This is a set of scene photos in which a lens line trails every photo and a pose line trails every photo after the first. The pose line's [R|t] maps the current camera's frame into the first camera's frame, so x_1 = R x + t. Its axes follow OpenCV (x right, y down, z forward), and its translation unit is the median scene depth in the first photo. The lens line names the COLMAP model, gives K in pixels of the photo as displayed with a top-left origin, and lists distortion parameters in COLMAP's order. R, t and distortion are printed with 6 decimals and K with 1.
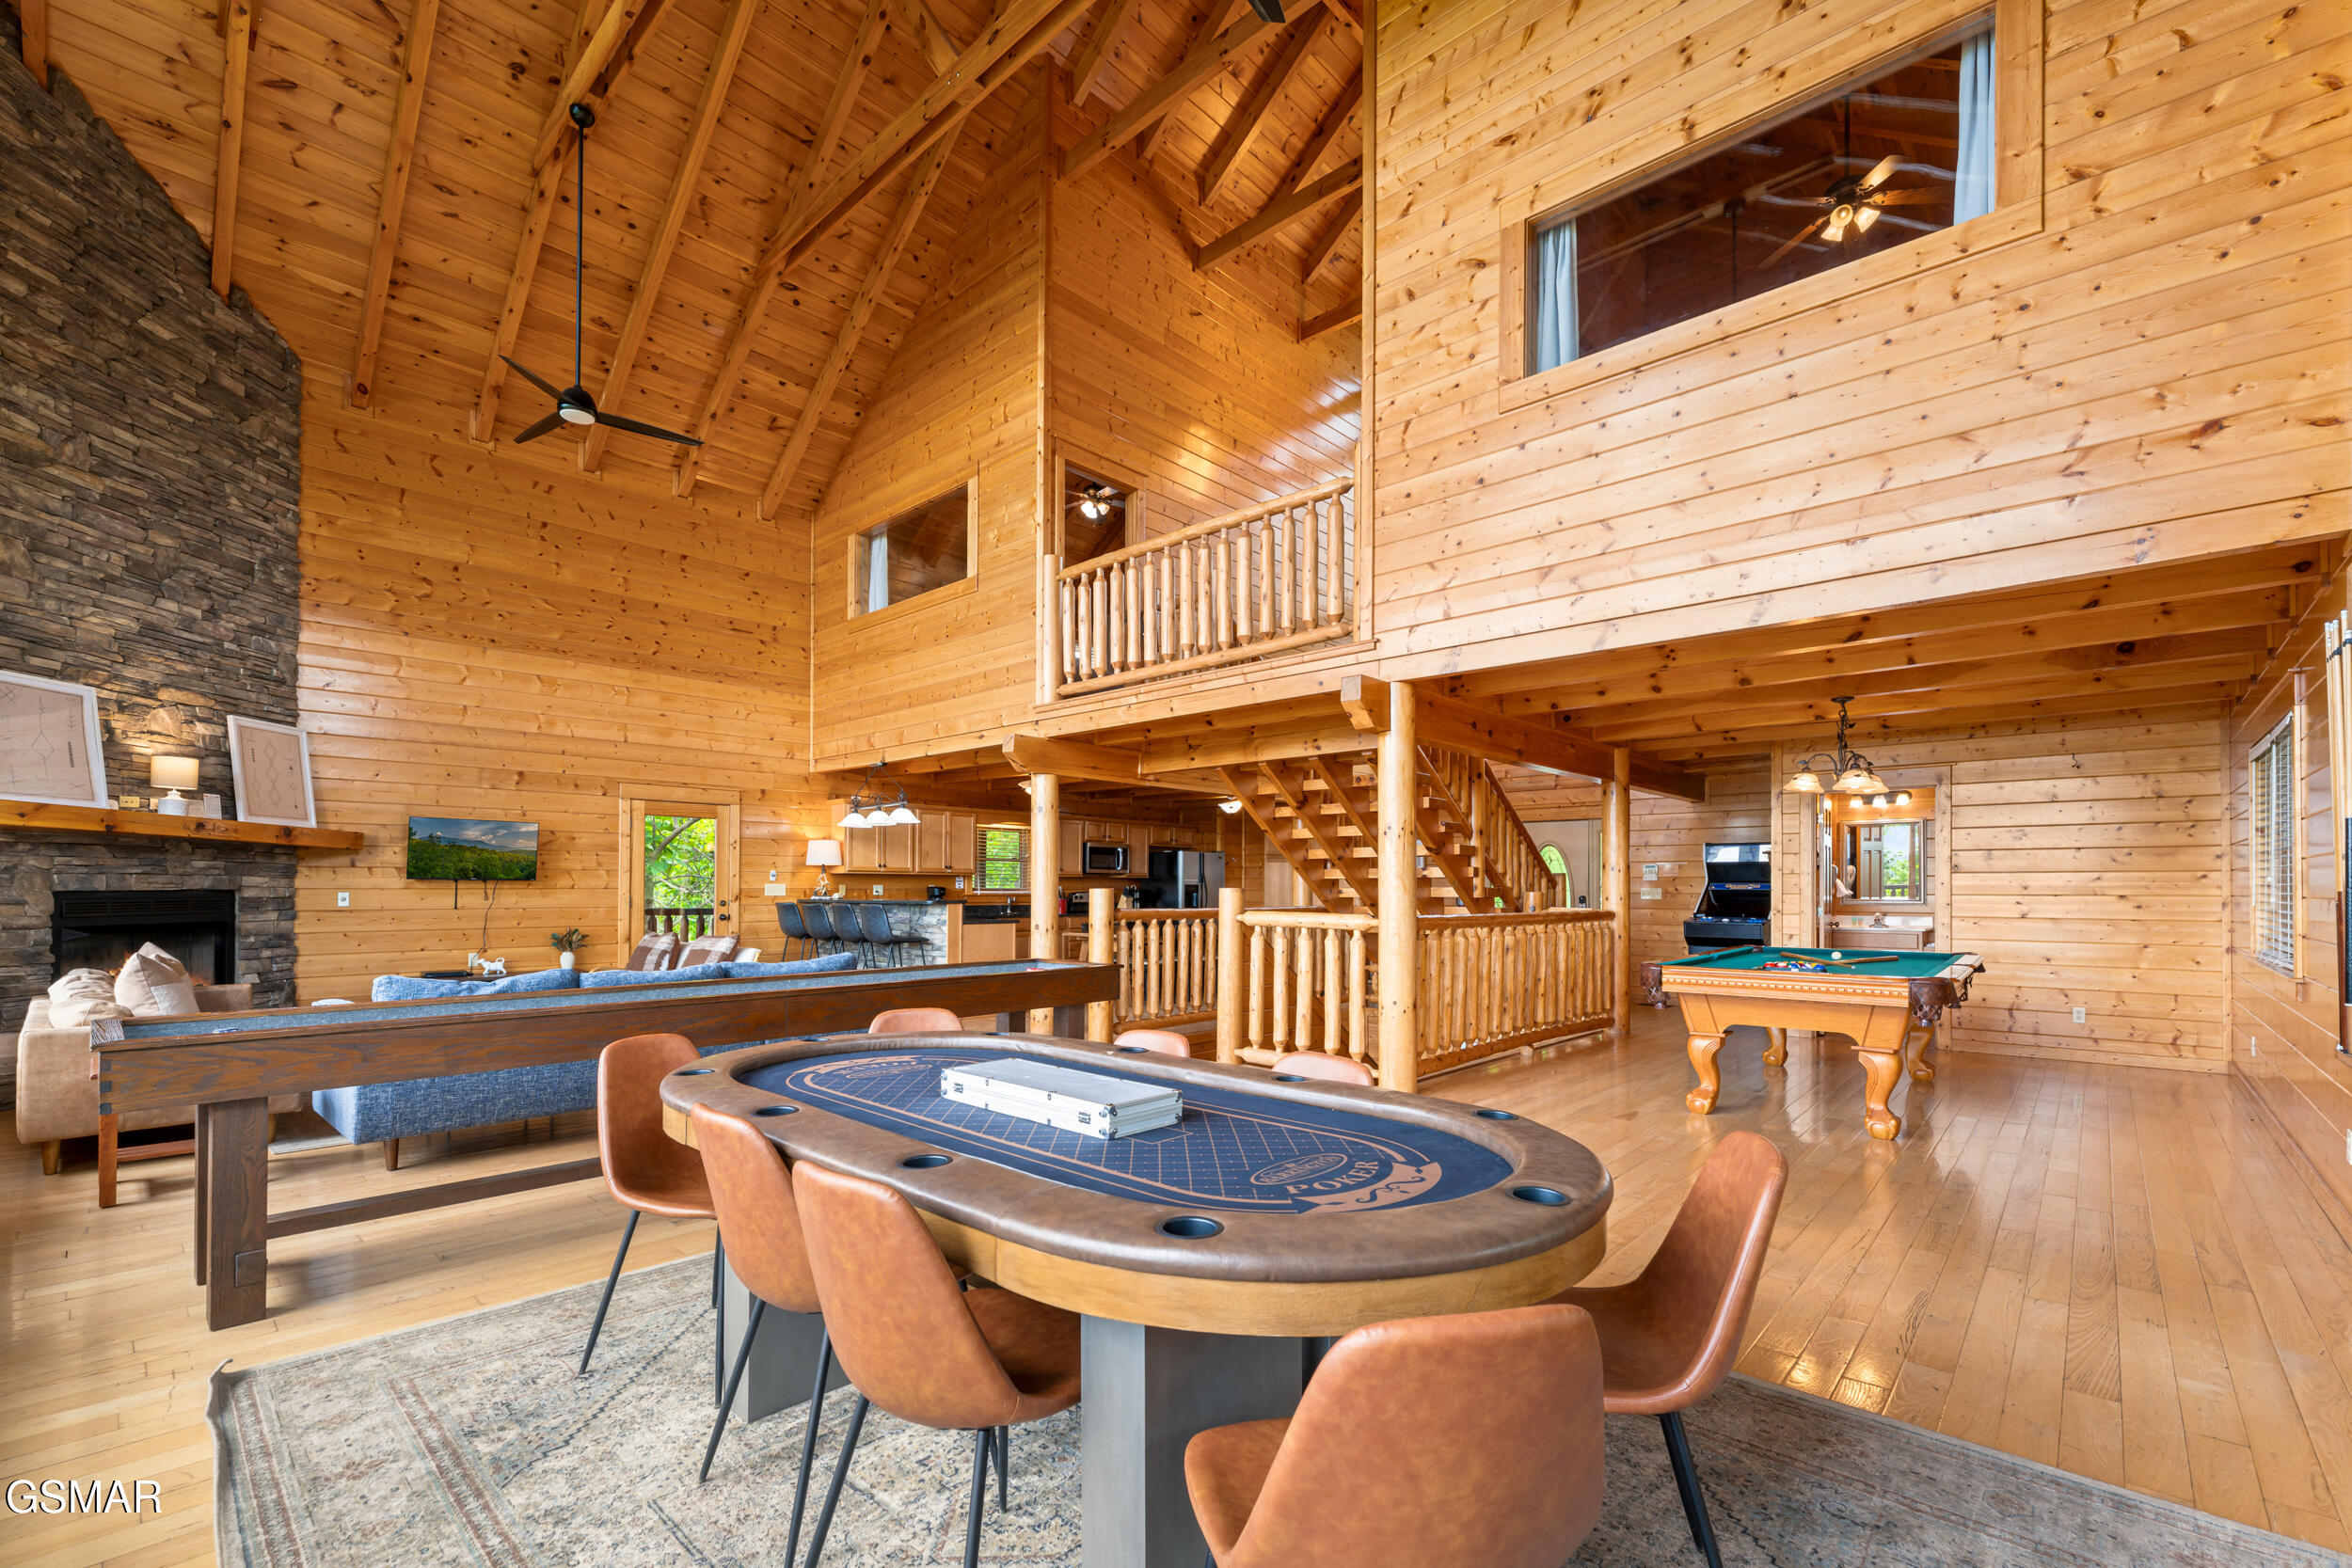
lens RADIAL K [[996.6, 0, 1190.0], [0, 996.6, 901.9], [0, 0, 1]] dist [0.000867, 0.000374]
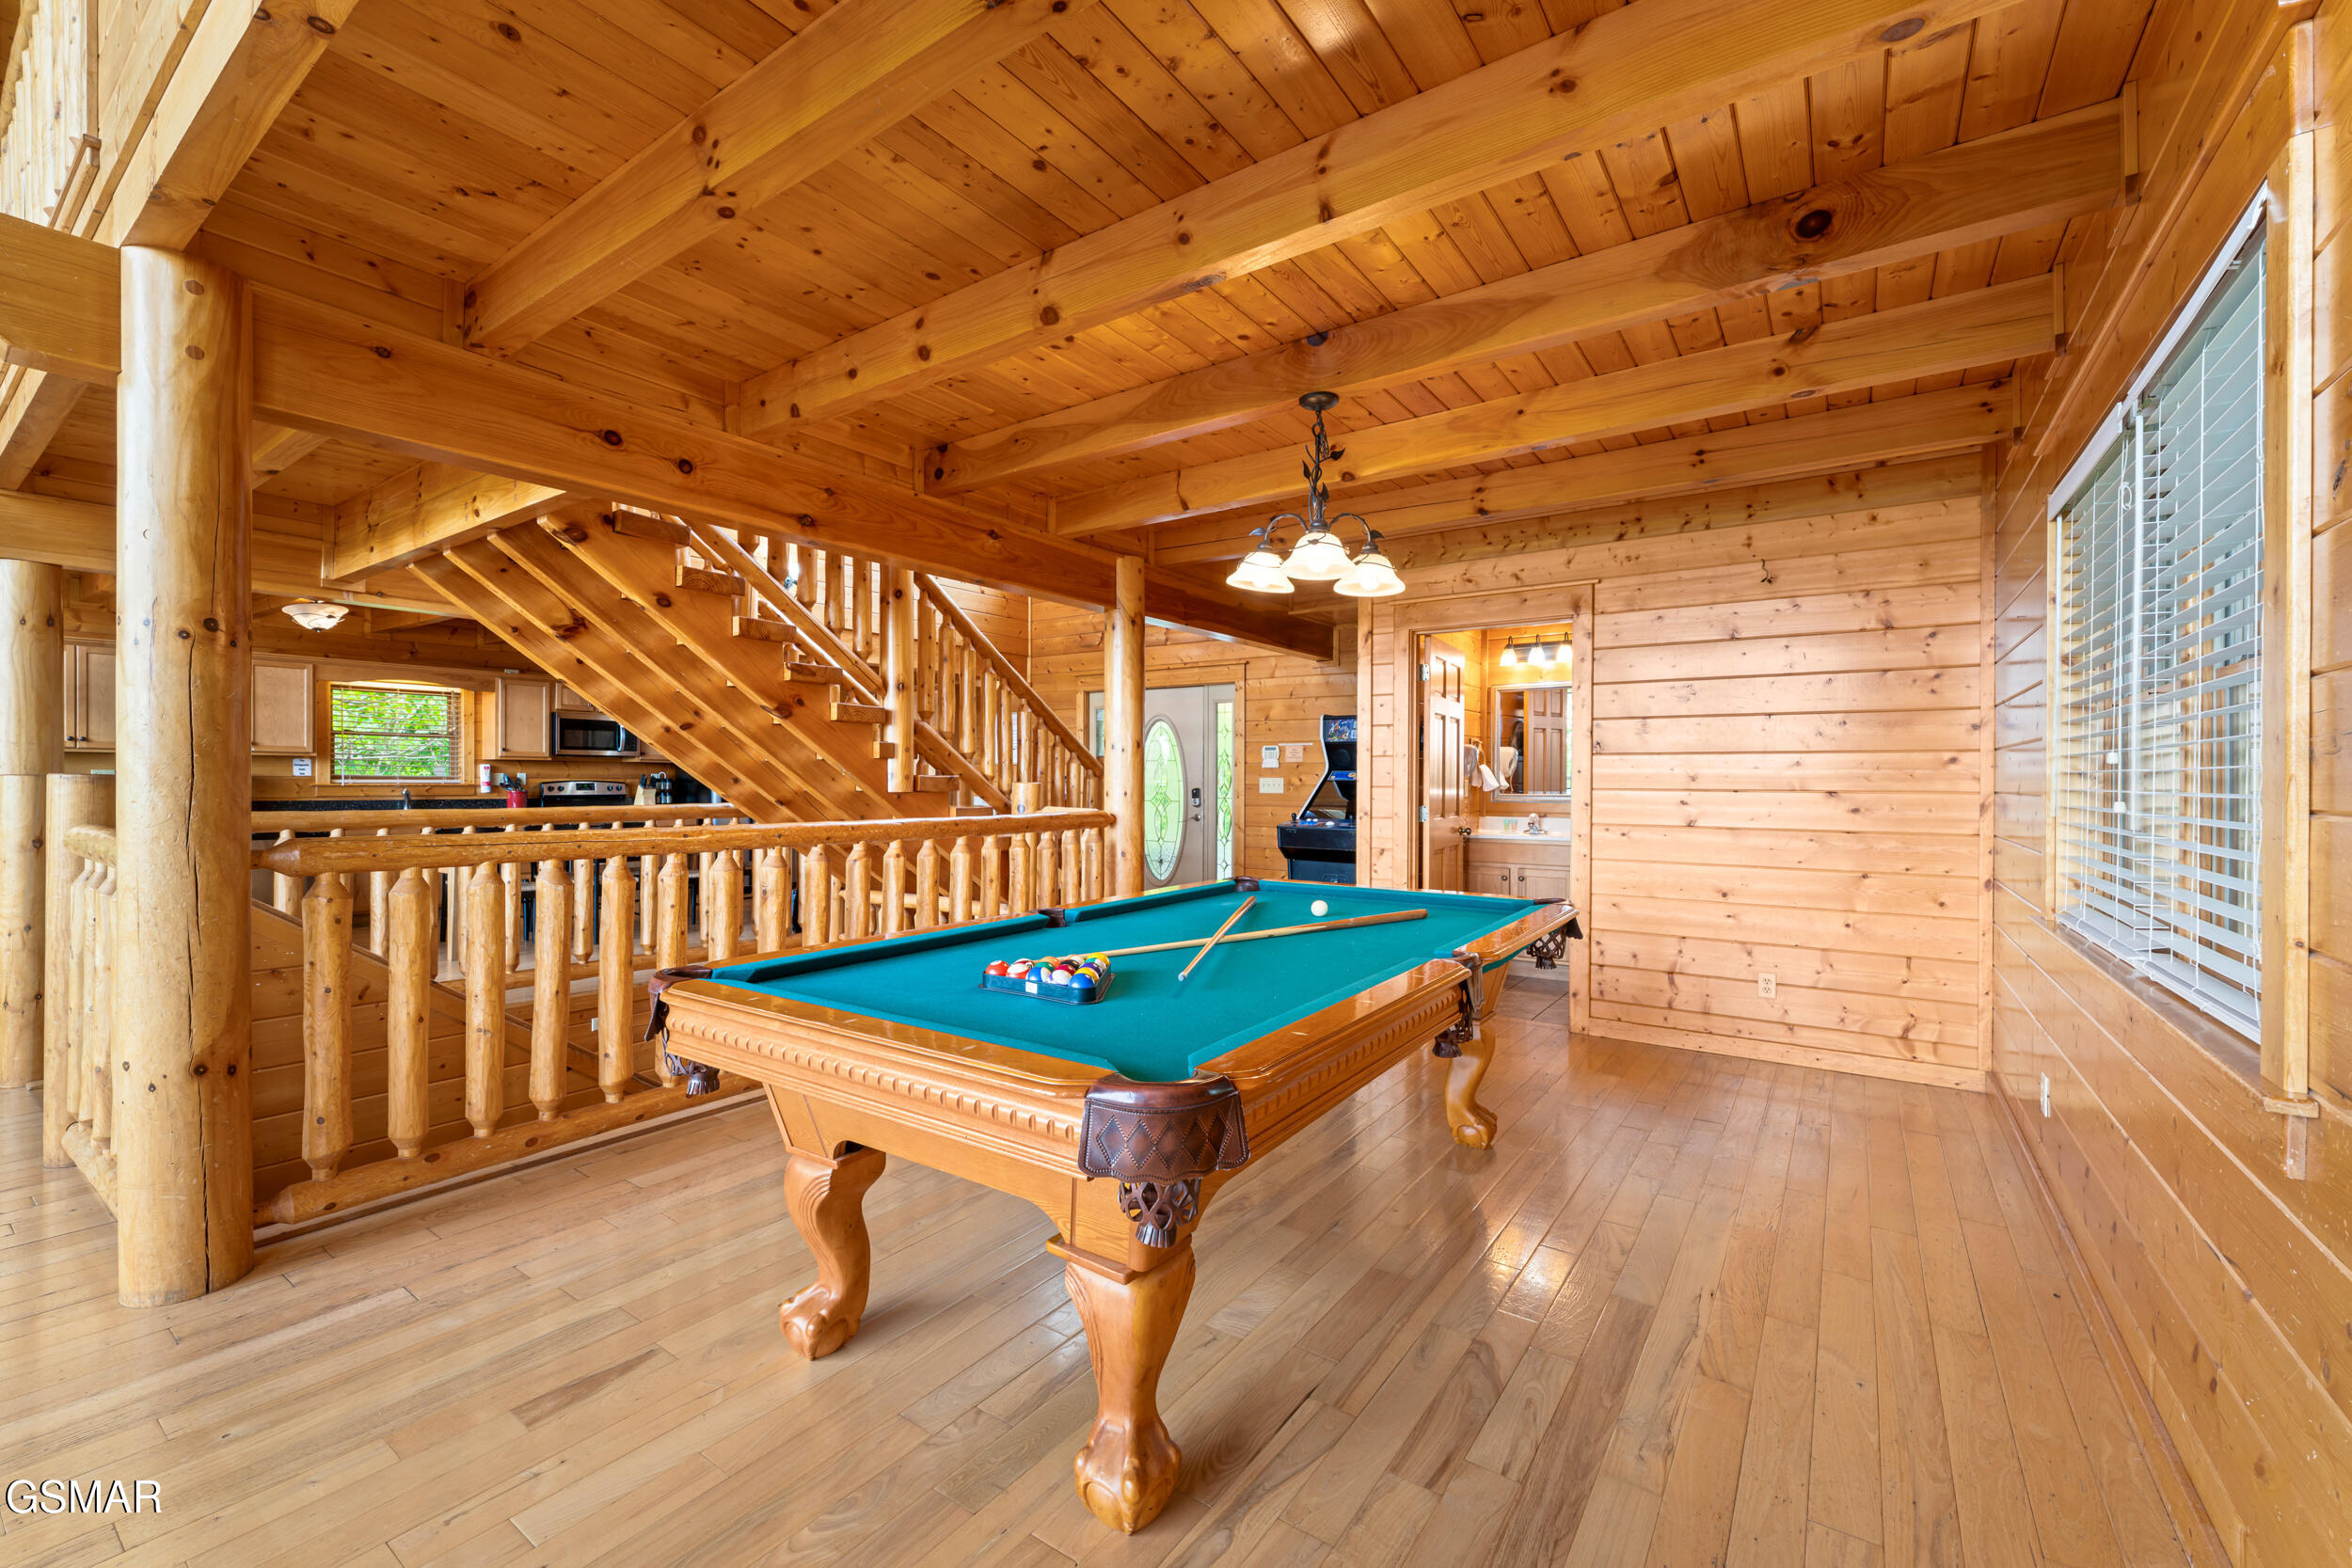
lens RADIAL K [[944.4, 0, 1181.8], [0, 944.4, 805.8], [0, 0, 1]] dist [0.002952, -0.000183]
pose [[0.992447, -0.000402, 0.122671, 0.472105], [-0.001426, 0.999889, 0.014814, -0.005666], [-0.122664, -0.014877, 0.992337, 0.477613]]
